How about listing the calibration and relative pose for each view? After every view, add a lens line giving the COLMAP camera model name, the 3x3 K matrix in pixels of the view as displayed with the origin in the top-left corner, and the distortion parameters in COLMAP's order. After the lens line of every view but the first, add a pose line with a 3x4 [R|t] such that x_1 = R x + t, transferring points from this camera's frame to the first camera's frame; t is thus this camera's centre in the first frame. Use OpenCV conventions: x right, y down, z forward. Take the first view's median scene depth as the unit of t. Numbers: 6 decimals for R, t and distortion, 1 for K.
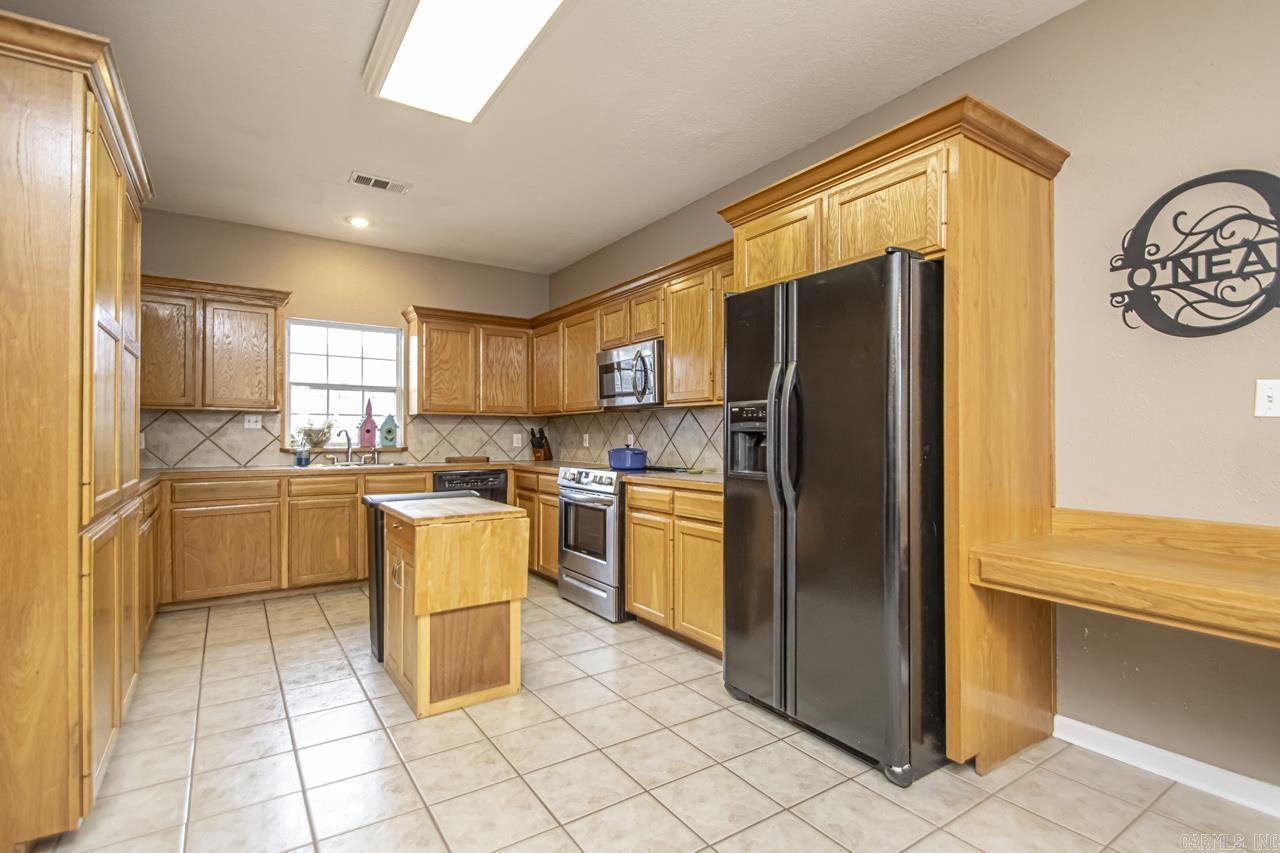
lens RADIAL K [[610.5, 0, 635.4], [0, 610.5, 425.6], [0, 0, 1]] dist [-0.002069, -0.000858]
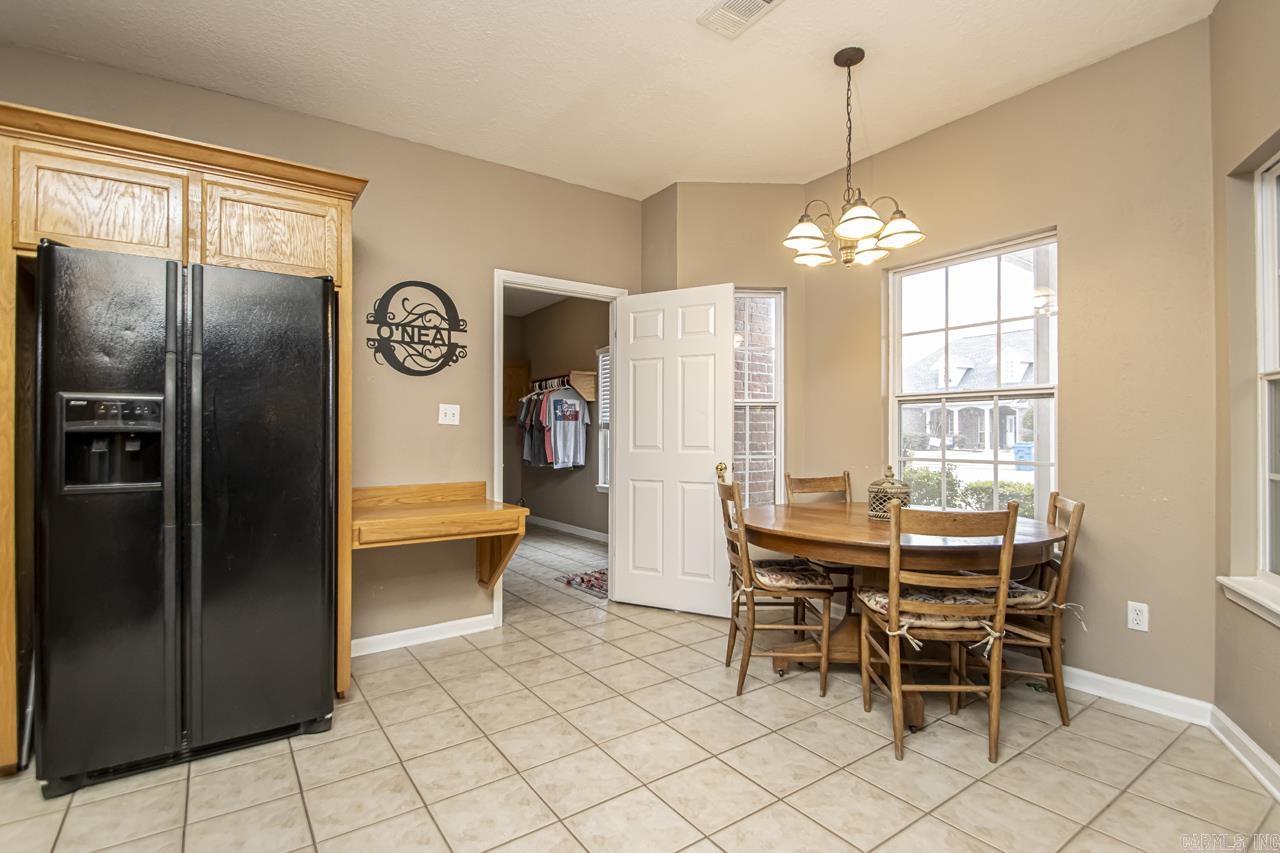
lens RADIAL K [[610.5, 0, 635.4], [0, 610.5, 425.6], [0, 0, 1]] dist [-0.002069, -0.000858]
pose [[-0.024200, 0.010627, 0.999651, -0.770983], [-0.008955, 0.999901, -0.010847, 0.004421], [-0.999667, -0.009214, -0.024102, 0.429489]]
